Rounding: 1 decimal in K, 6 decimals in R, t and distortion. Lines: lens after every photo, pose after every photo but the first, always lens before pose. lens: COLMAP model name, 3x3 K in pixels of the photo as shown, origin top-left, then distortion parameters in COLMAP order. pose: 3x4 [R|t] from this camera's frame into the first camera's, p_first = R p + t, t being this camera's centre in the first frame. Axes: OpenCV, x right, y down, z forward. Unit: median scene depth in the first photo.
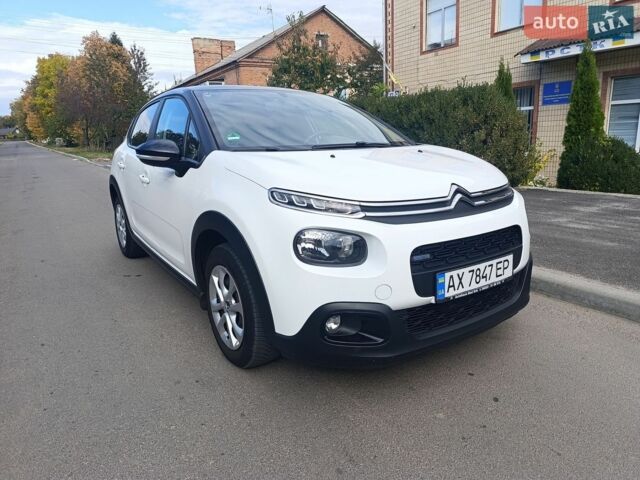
lens RADIAL K [[431.7, 0, 323.9], [0, 431.7, 240.7], [0, 0, 1]] dist [0.023354, -0.006604]
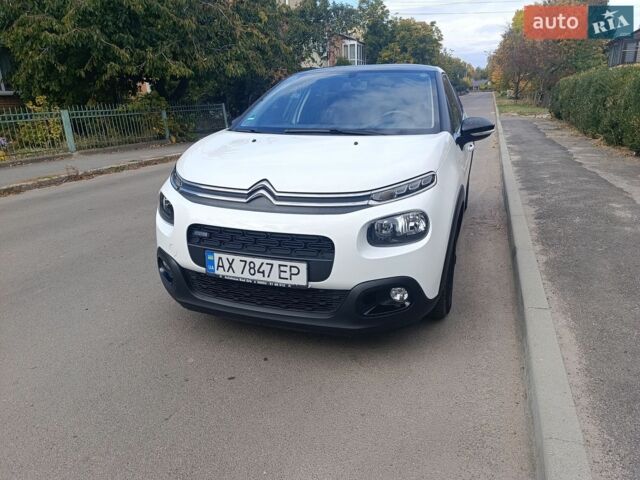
lens RADIAL K [[431.7, 0, 317.3], [0, 431.7, 236.3], [0, 0, 1]] dist [0.023354, -0.006604]
pose [[0.586242, 0.260518, -0.767106, 1.287608], [-0.183956, 0.964958, 0.187126, -0.229741], [0.788974, 0.031412, 0.613623, 0.494434]]
